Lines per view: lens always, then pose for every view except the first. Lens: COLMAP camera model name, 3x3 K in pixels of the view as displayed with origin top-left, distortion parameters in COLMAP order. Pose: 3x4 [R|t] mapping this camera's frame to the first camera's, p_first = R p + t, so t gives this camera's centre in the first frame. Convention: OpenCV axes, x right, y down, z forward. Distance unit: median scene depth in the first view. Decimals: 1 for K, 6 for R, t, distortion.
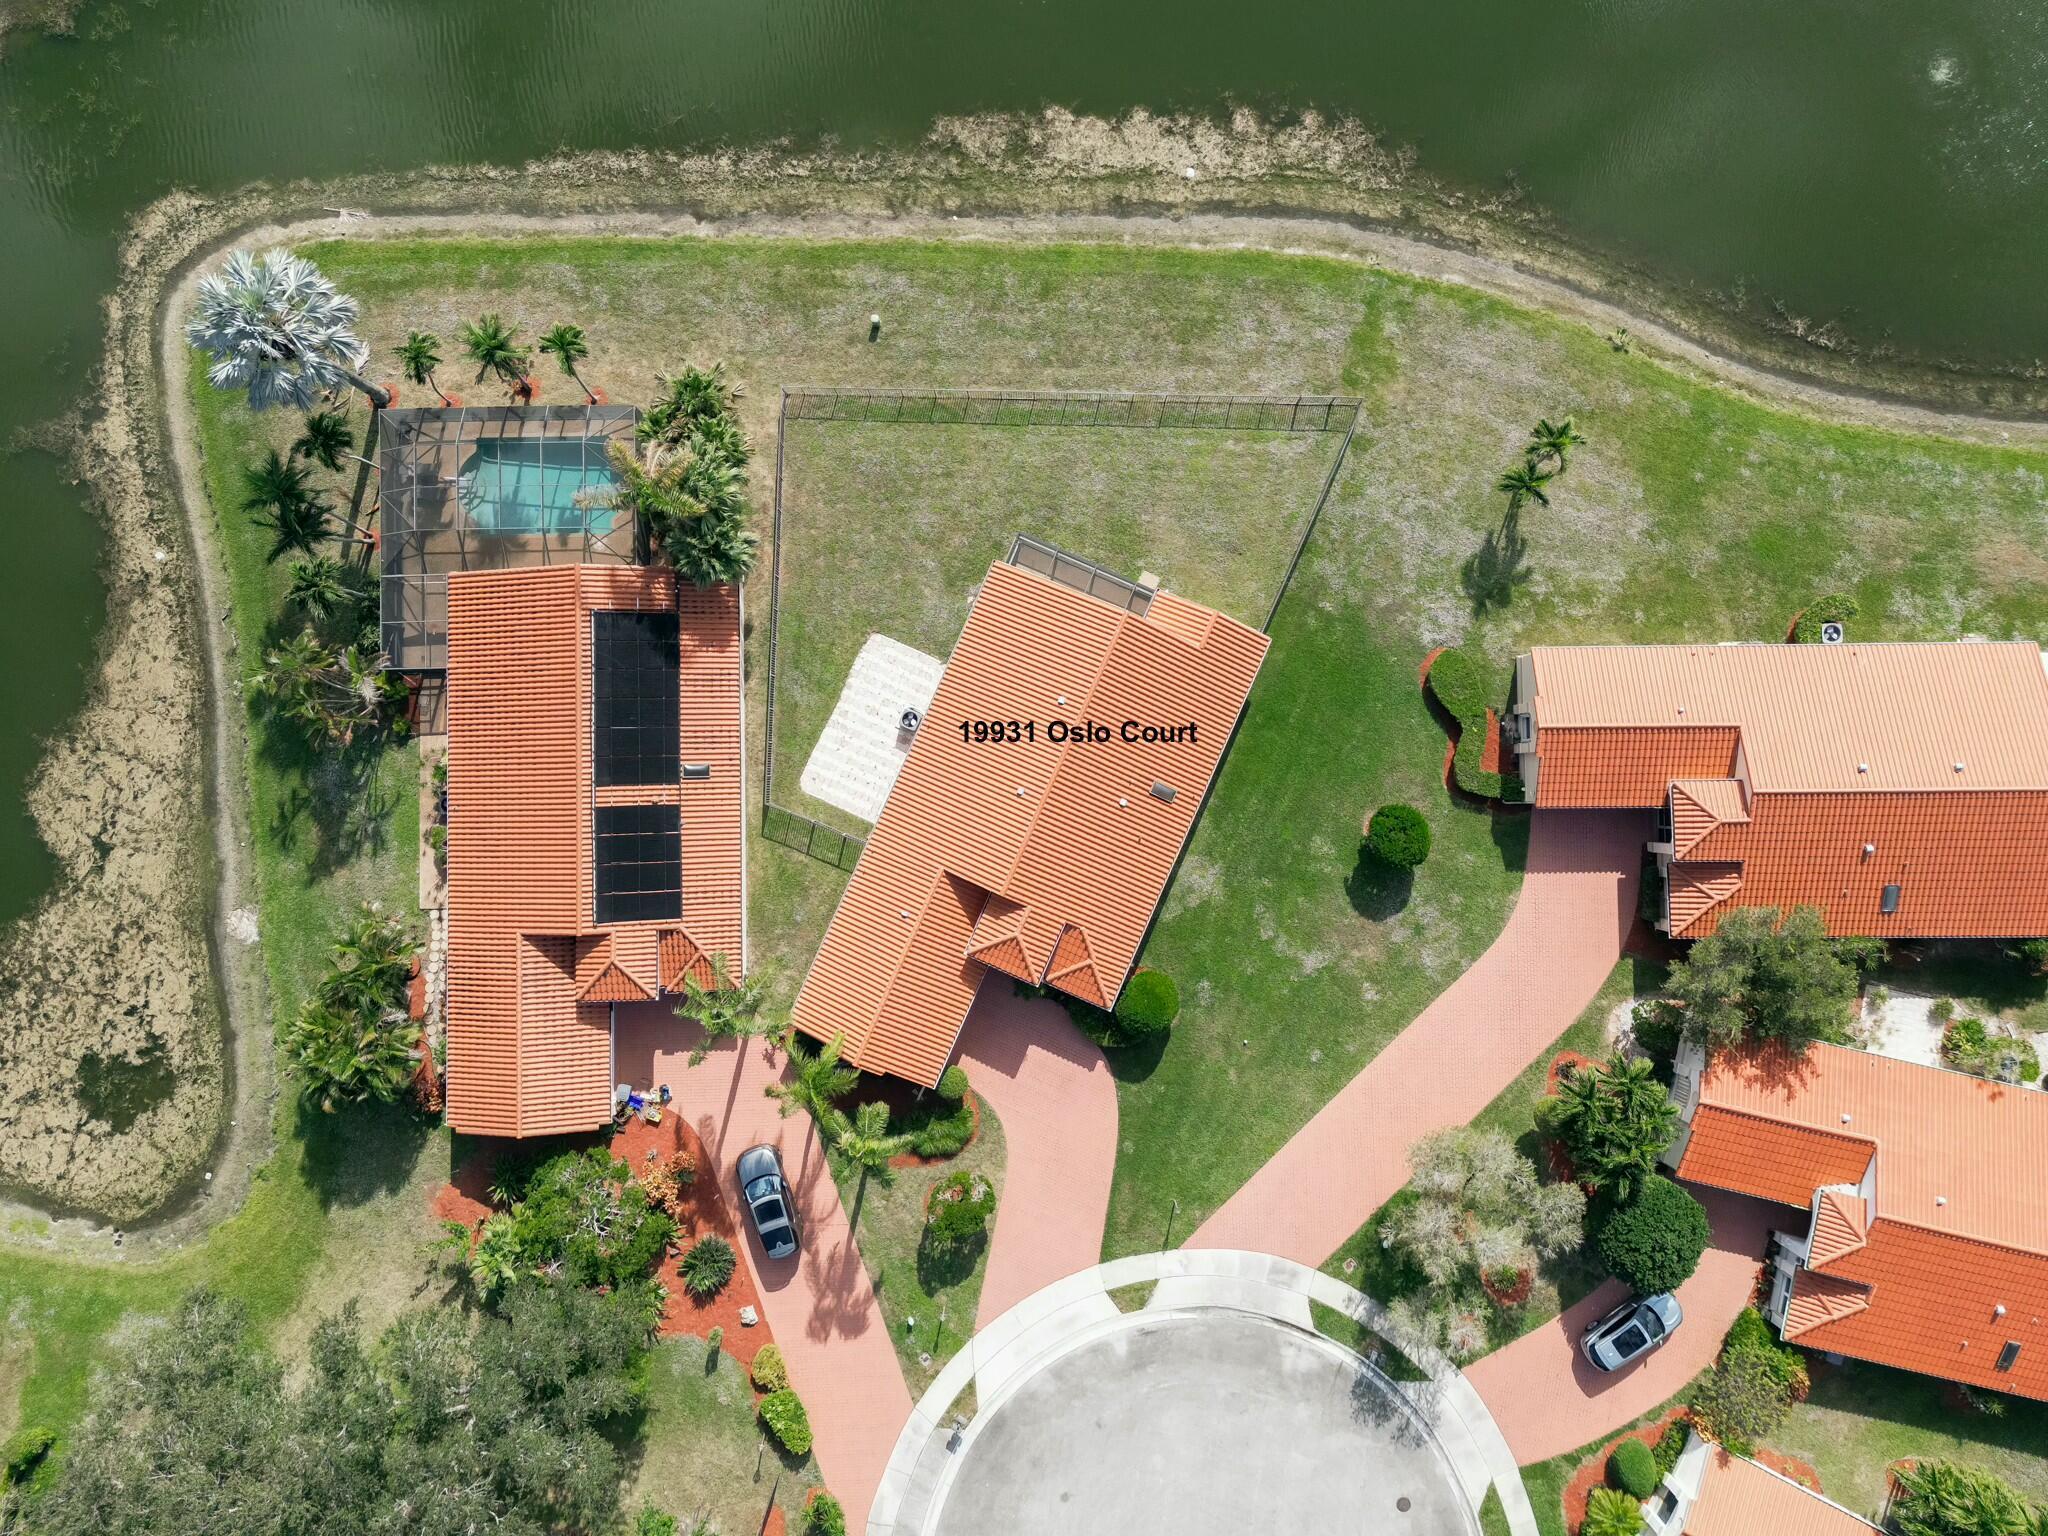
lens RADIAL K [[1466.1, 0, 1046.9], [0, 1466.1, 713.3], [0, 0, 1]] dist [0.032870, -0.002434]
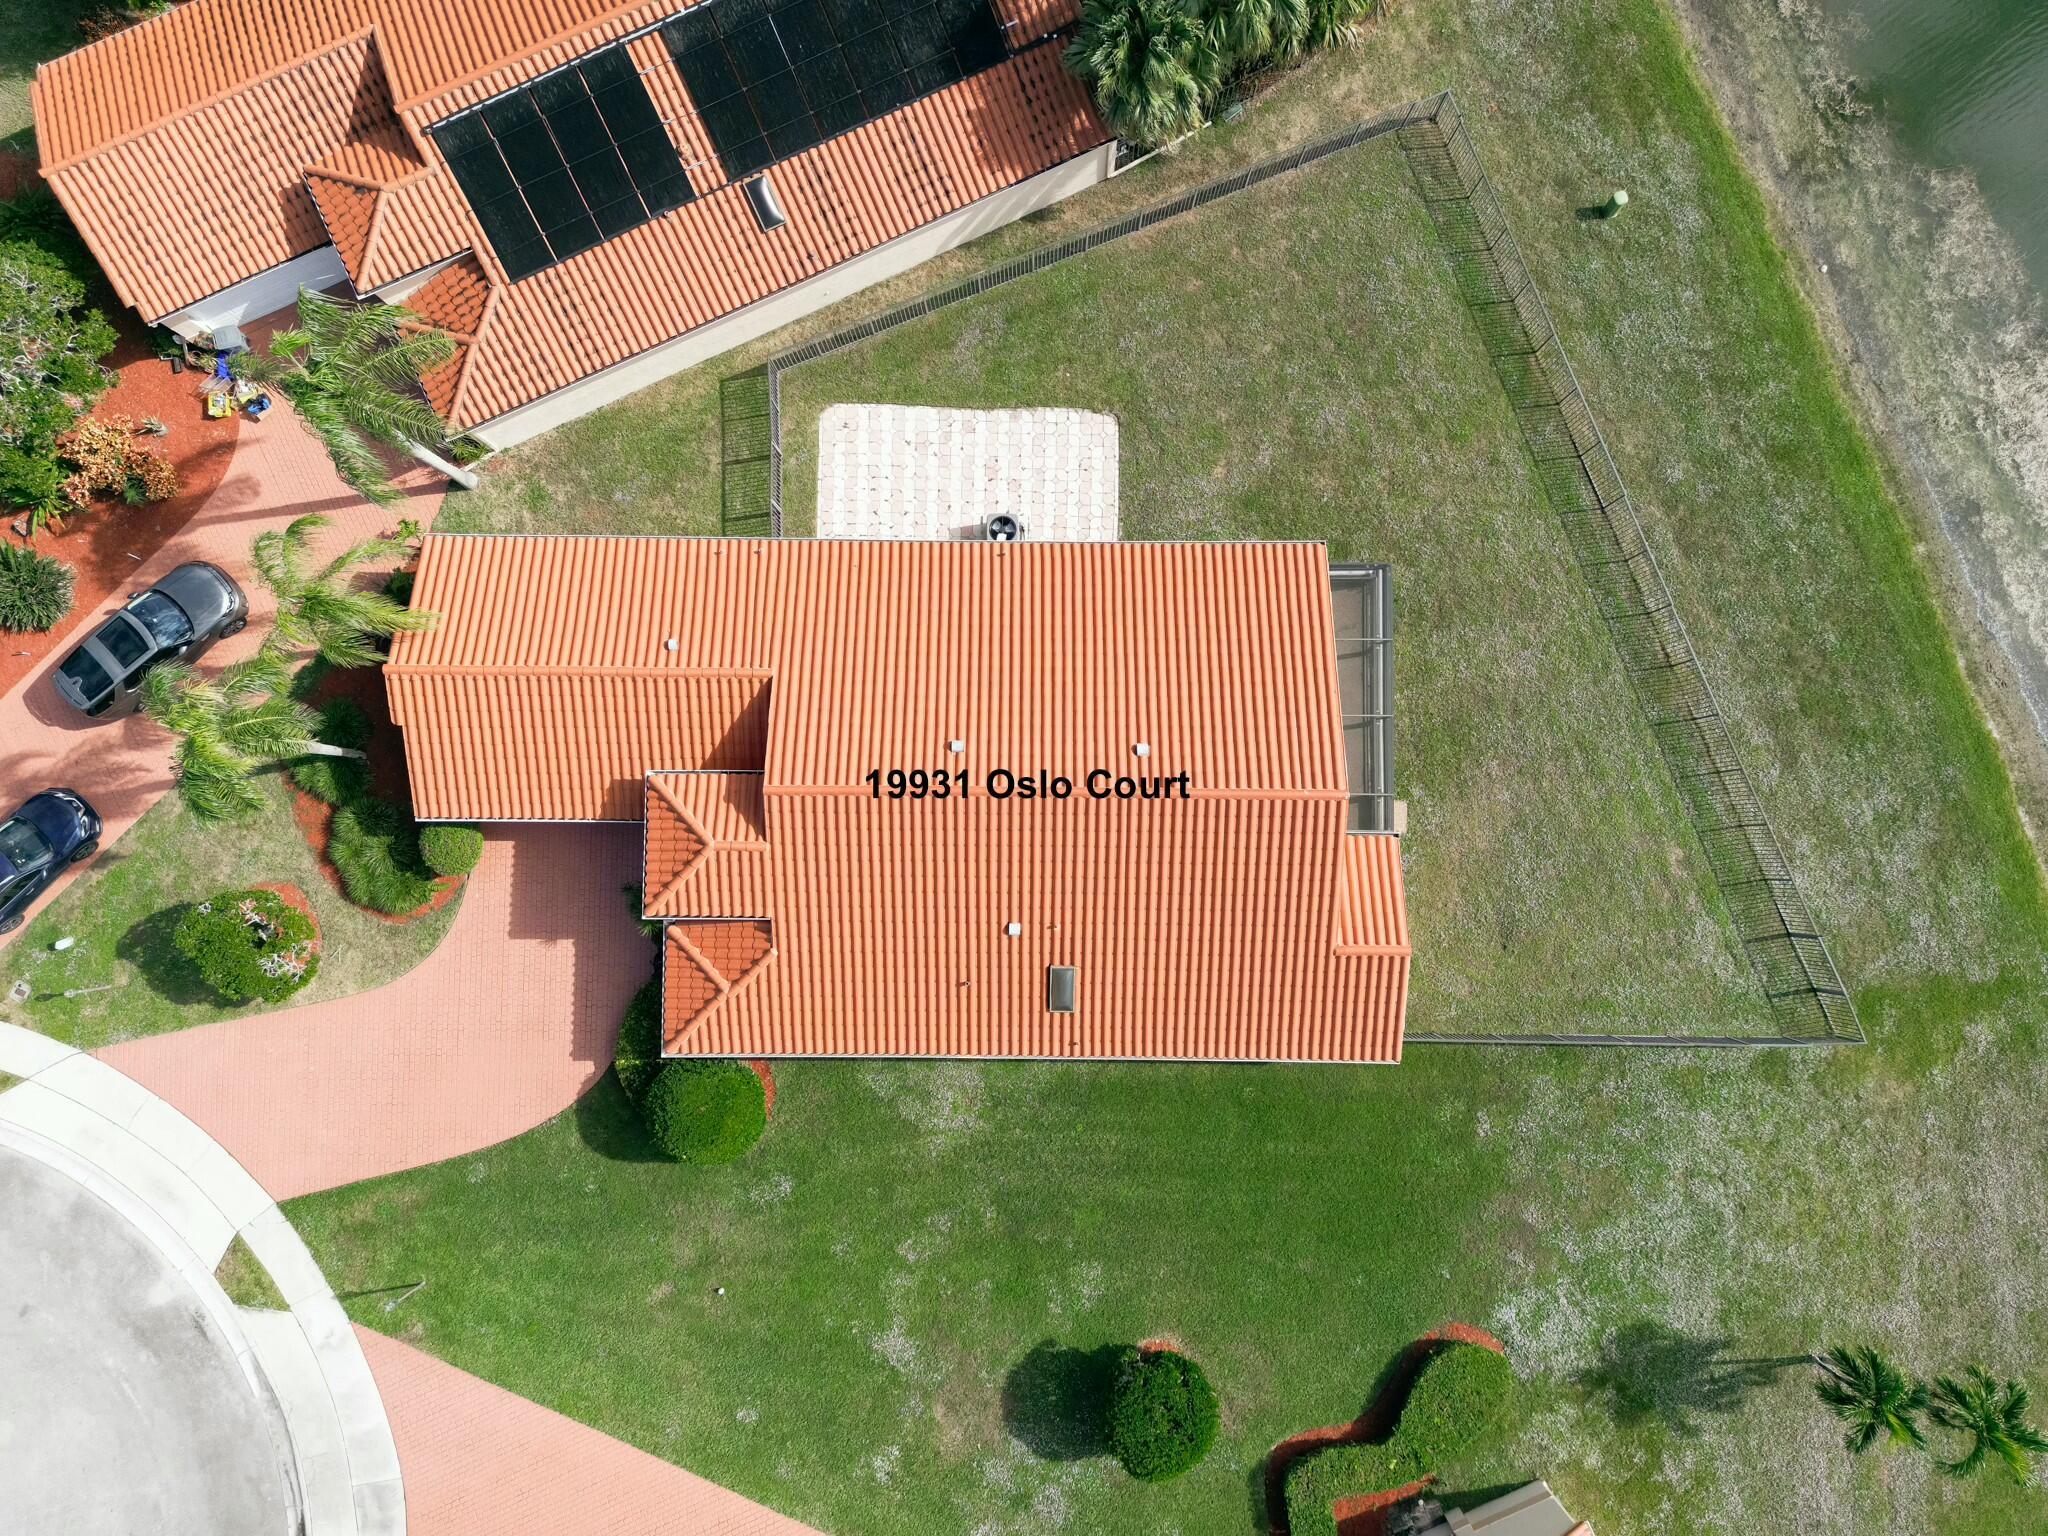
lens RADIAL K [[1413.3, 0, 1024.0], [0, 1413.3, 768.0], [0, 0, 1]] dist [-0.000276, -0.001301]
pose [[0.396739, 0.916010, -0.059363, 0.028266], [-0.915995, 0.399272, 0.039189, 0.012674], [0.059600, 0.038829, 0.997467, 0.454669]]
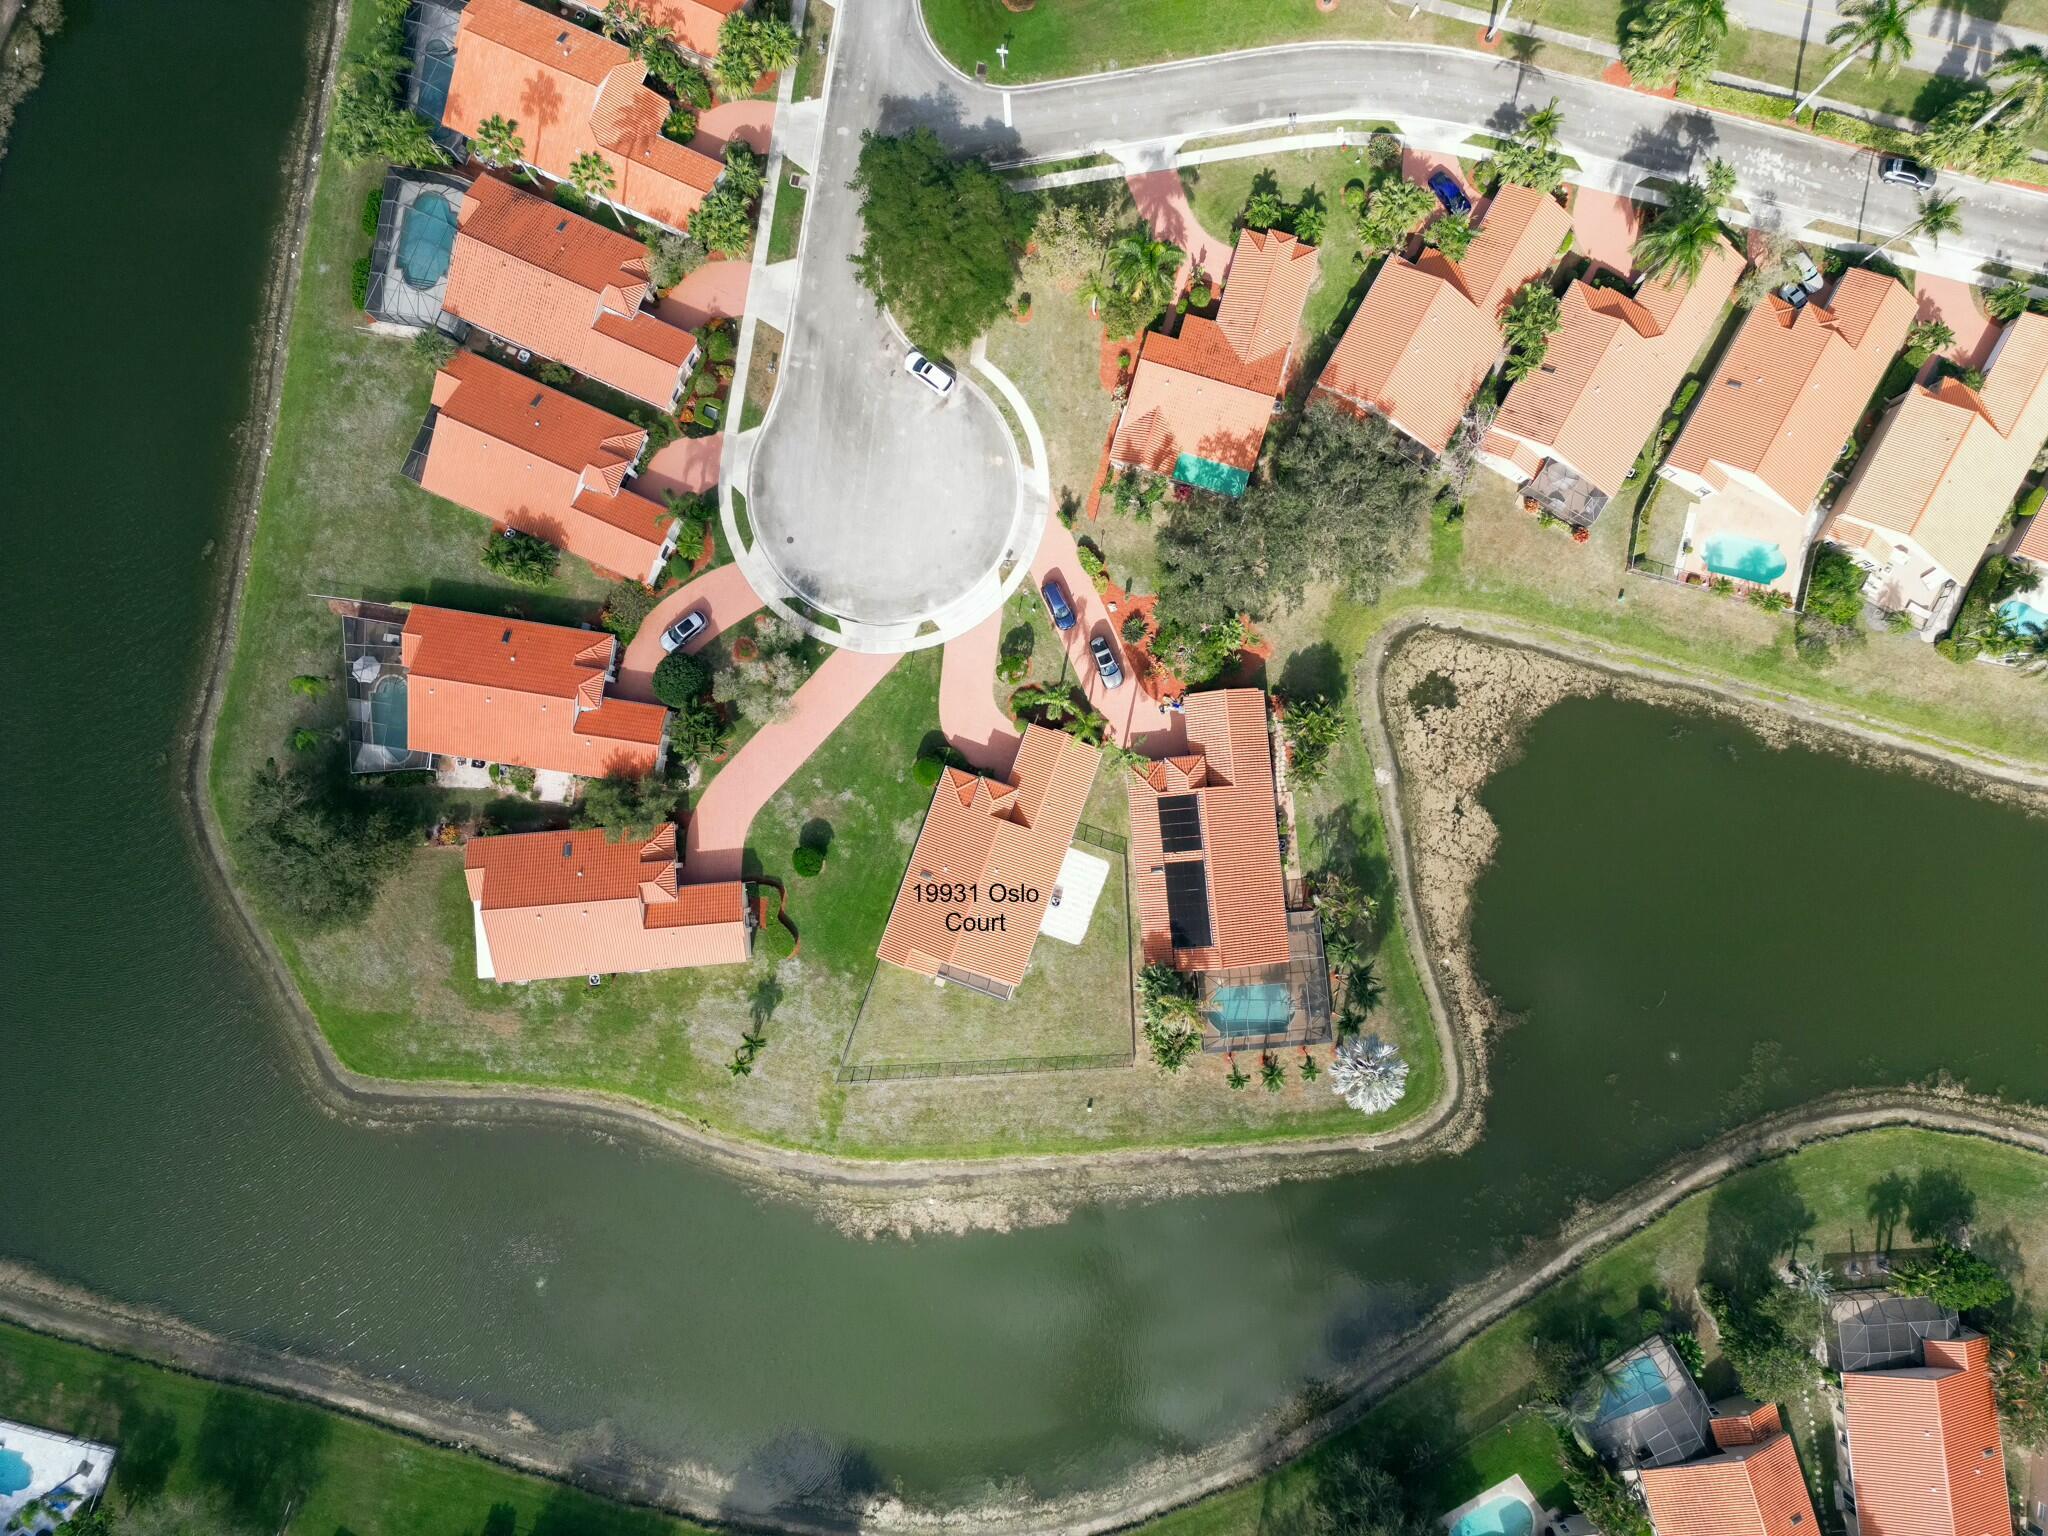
lens RADIAL K [[1435.9, 0, 1062.8], [0, 1435.9, 760.8], [0, 0, 1]] dist [0.086137, -0.000839]
pose [[-0.997651, 0.068332, -0.004743, -0.107907], [-0.068470, -0.992939, 0.096868, 0.005985], [0.001909, 0.096965, 0.995286, -0.971725]]
